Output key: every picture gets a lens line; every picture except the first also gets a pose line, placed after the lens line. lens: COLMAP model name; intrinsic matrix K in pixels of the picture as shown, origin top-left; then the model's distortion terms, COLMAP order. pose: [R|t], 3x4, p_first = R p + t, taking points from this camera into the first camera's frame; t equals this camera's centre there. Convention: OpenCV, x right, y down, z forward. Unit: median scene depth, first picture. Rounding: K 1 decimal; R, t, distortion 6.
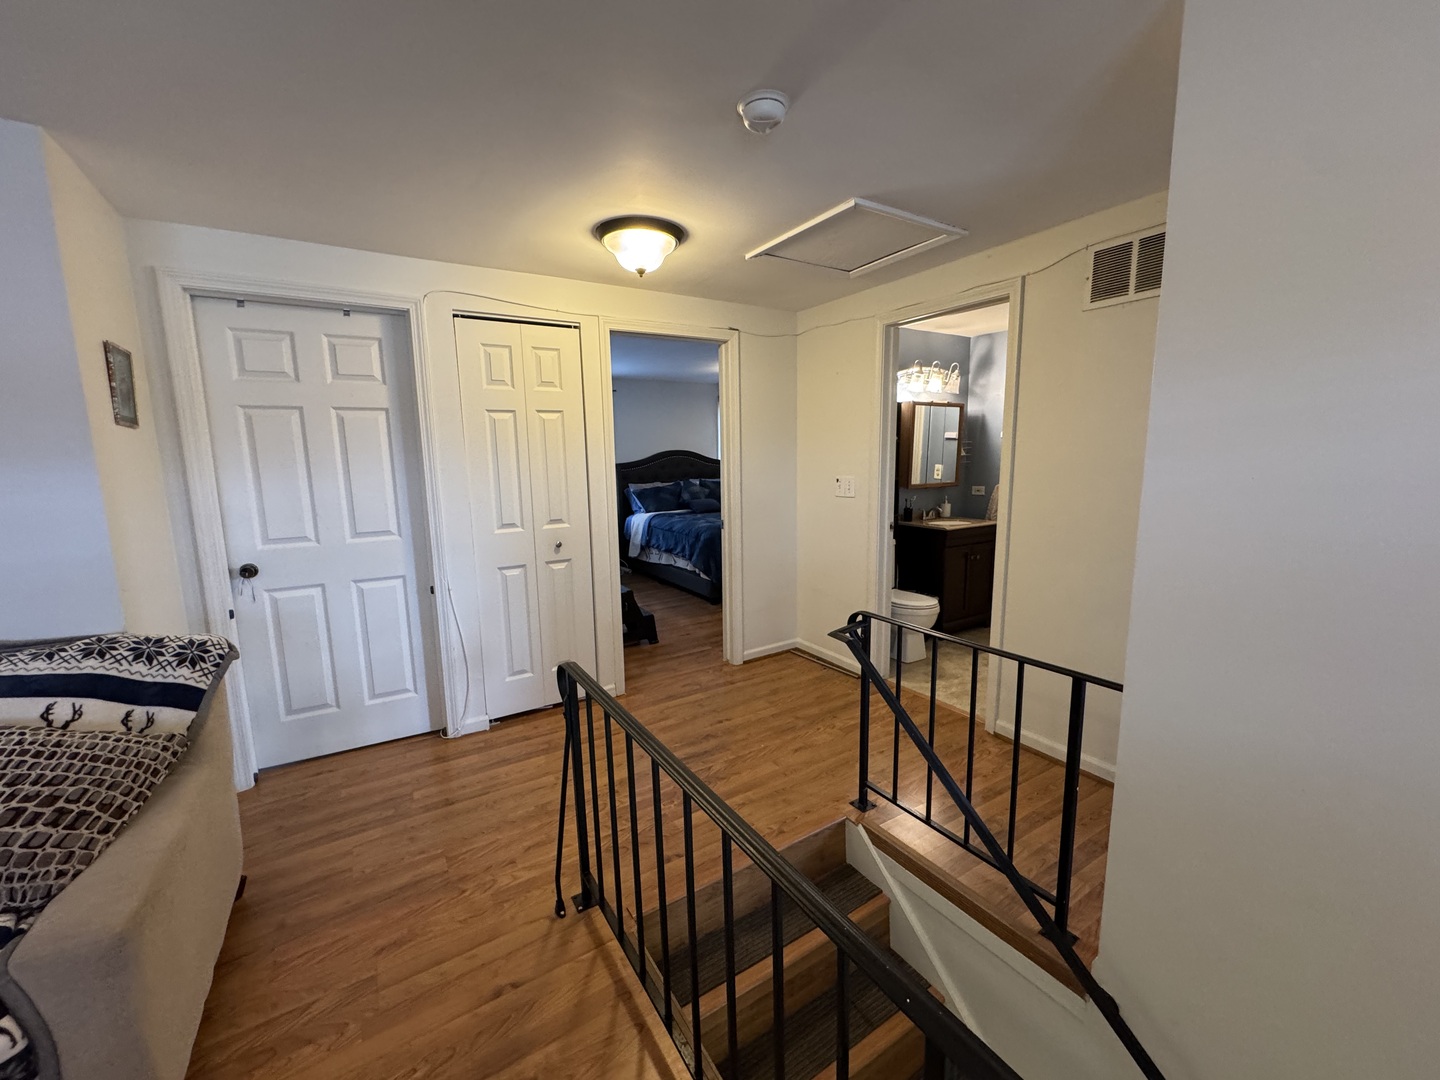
lens RADIAL K [[572.0, 0, 719.9], [0, 572.0, 536.6], [0, 0, 1]] dist [-0.002396, 0.000314]
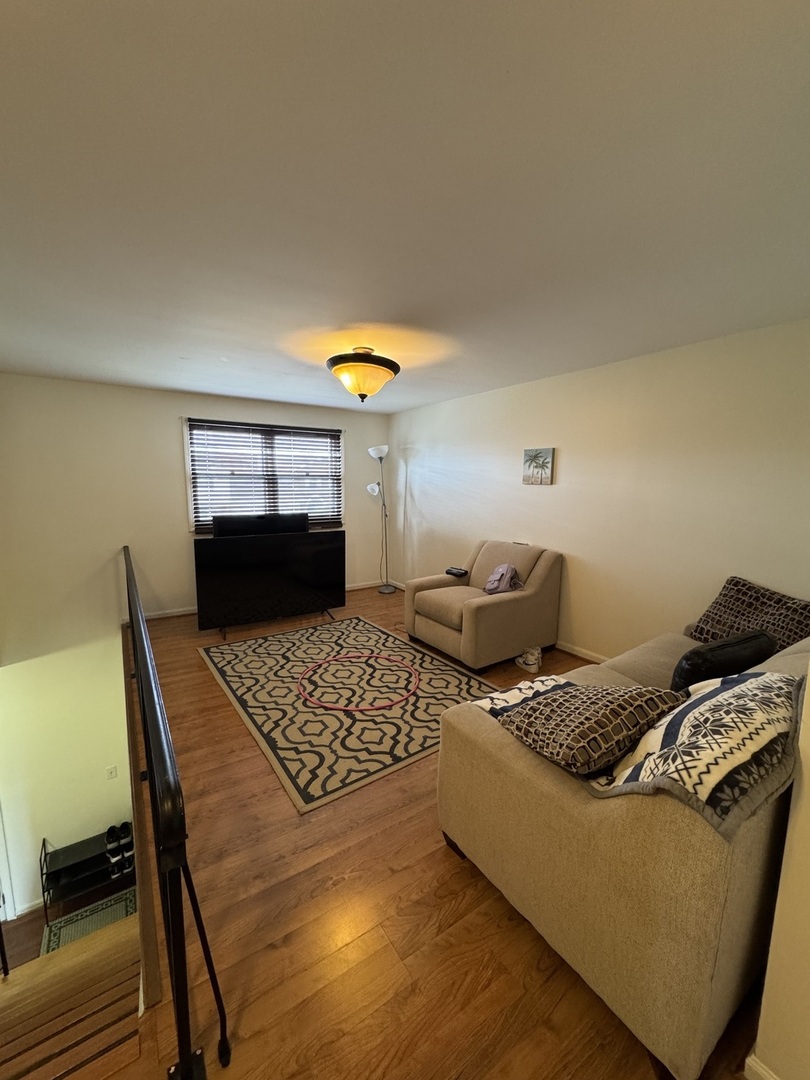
lens RADIAL K [[429.0, 0, 406.4], [0, 429.0, 544.0], [0, 0, 1]] dist [-0.002396, 0.000314]
pose [[-0.999414, 0.010246, -0.032660, -0.392242], [0.000314, 0.956857, 0.290559, -0.156843], [0.034228, 0.290379, -0.956299, 1.029599]]
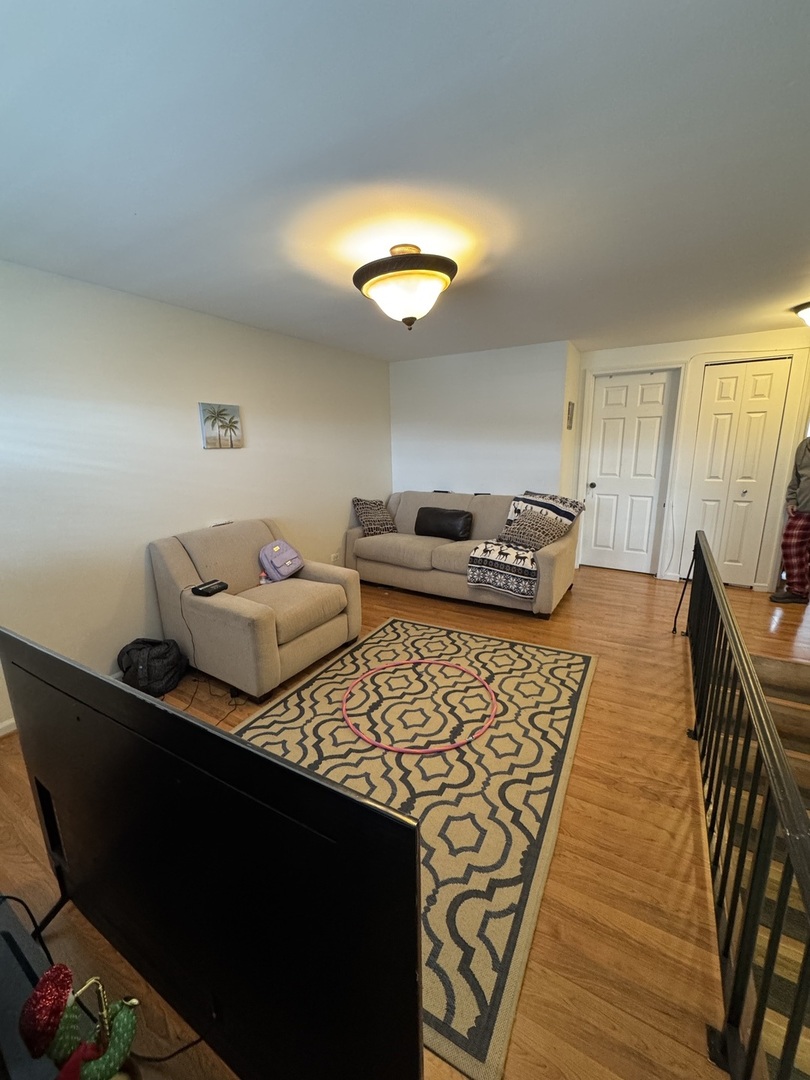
lens RADIAL K [[429.0, 0, 406.4], [0, 429.0, 544.0], [0, 0, 1]] dist [-0.002396, 0.000314]
pose [[0.454988, 0.211060, -0.865124, 0.514997], [-0.118933, 0.977205, 0.175855, 0.080092], [0.882519, 0.022880, 0.469719, -0.636409]]
